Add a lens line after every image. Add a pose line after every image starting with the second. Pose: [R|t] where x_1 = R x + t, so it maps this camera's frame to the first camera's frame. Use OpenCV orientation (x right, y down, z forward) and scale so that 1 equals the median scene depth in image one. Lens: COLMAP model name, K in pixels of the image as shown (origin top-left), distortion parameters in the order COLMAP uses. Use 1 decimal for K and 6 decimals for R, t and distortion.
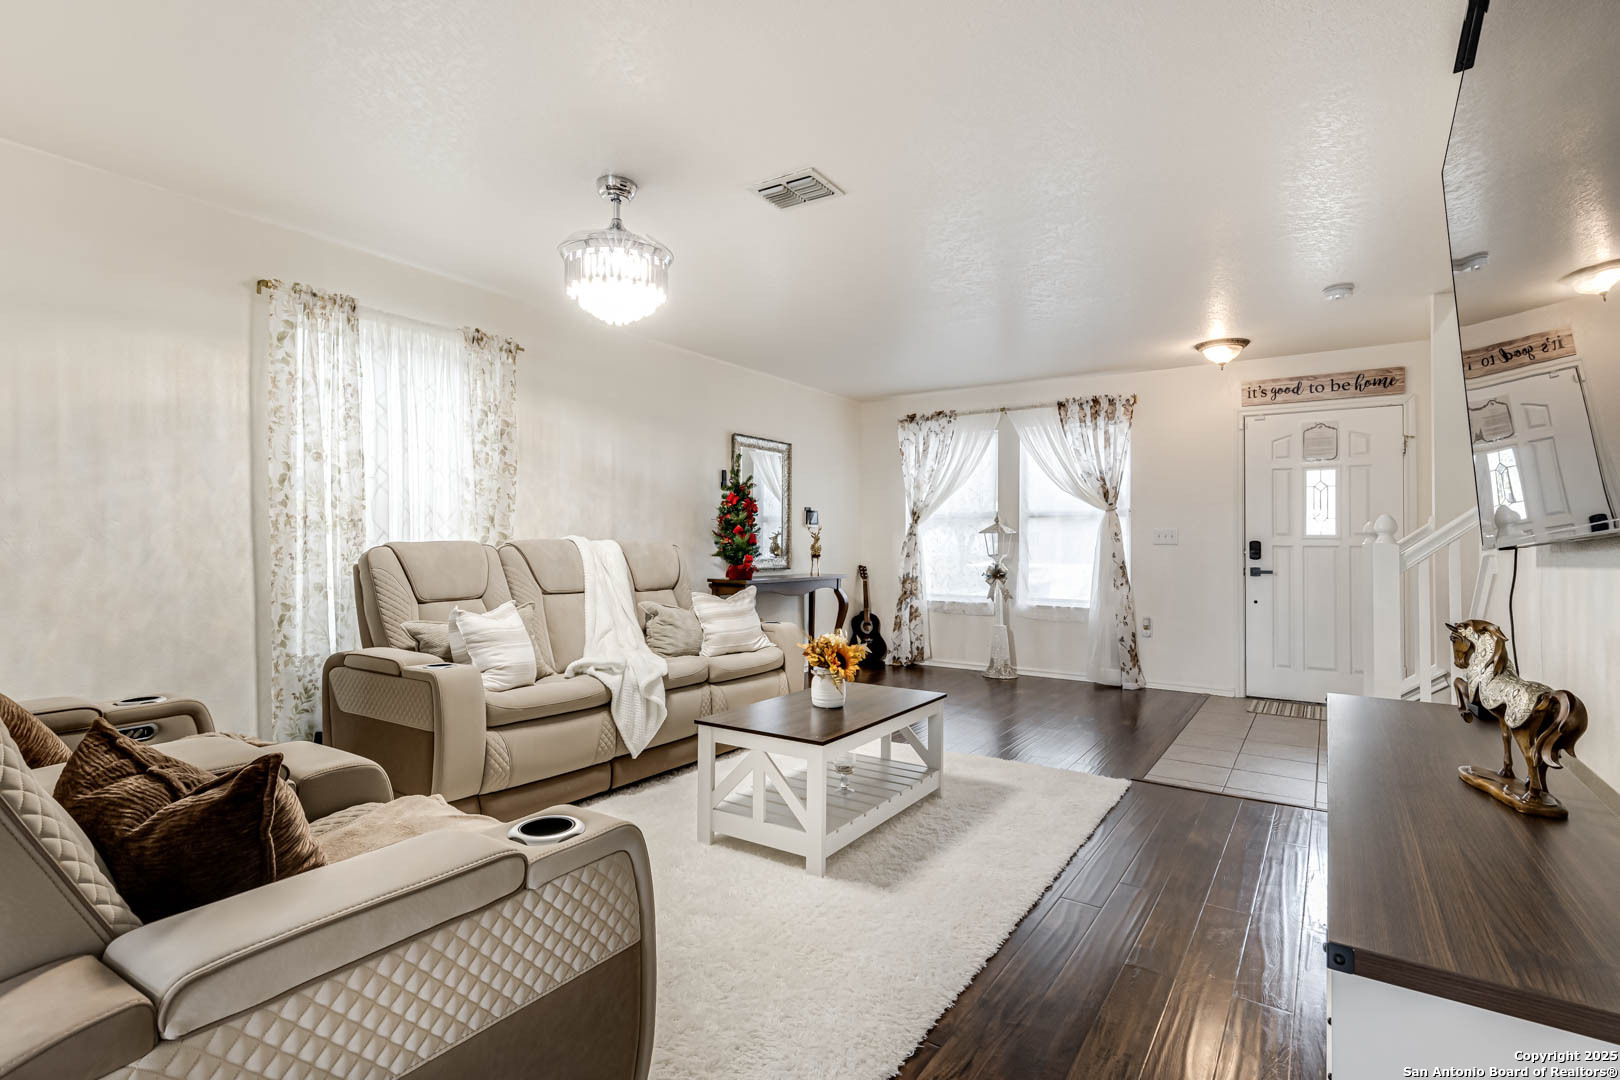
lens RADIAL K [[781.5, 0, 810.0], [0, 781.5, 540.0], [0, 0, 1]] dist [0.005178, 0.000150]
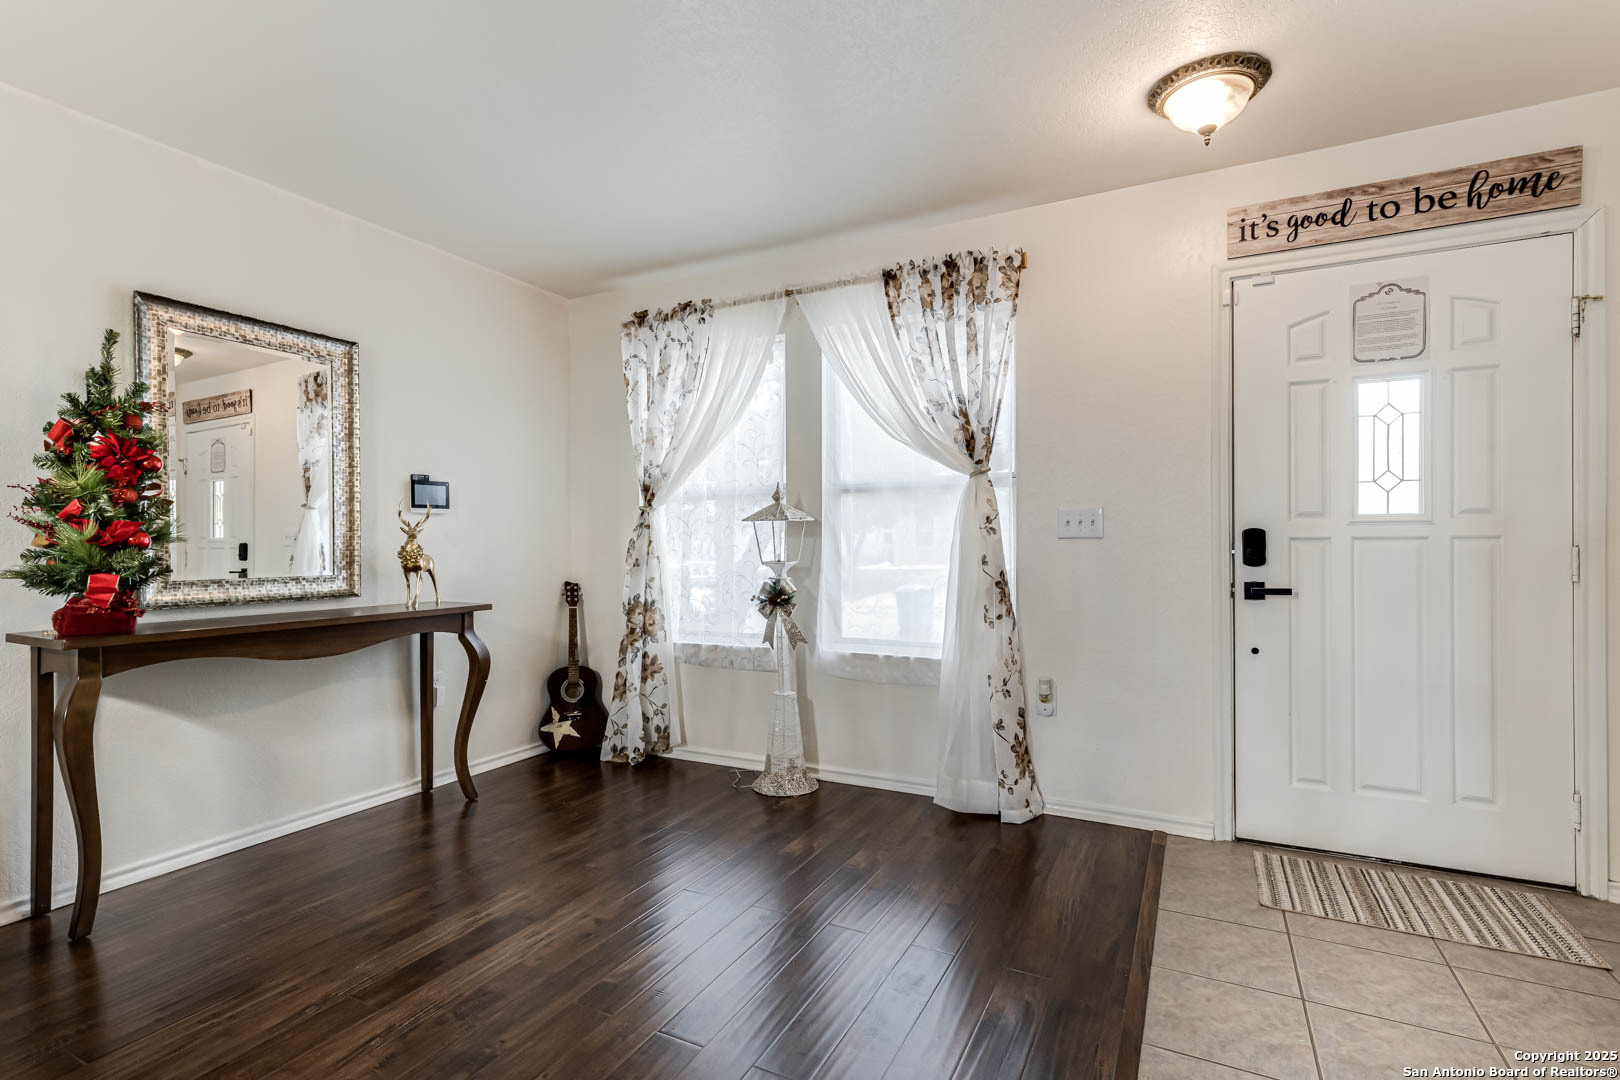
lens RADIAL K [[739.6, 0, 820.5], [0, 739.6, 558.3], [0, 0, 1]] dist [0.011563, 0.000733]
pose [[0.993669, -0.012651, 0.111634, 0.216804], [0.010361, 0.999724, 0.021078, 0.006518], [-0.111870, -0.019788, 0.993526, 0.504377]]
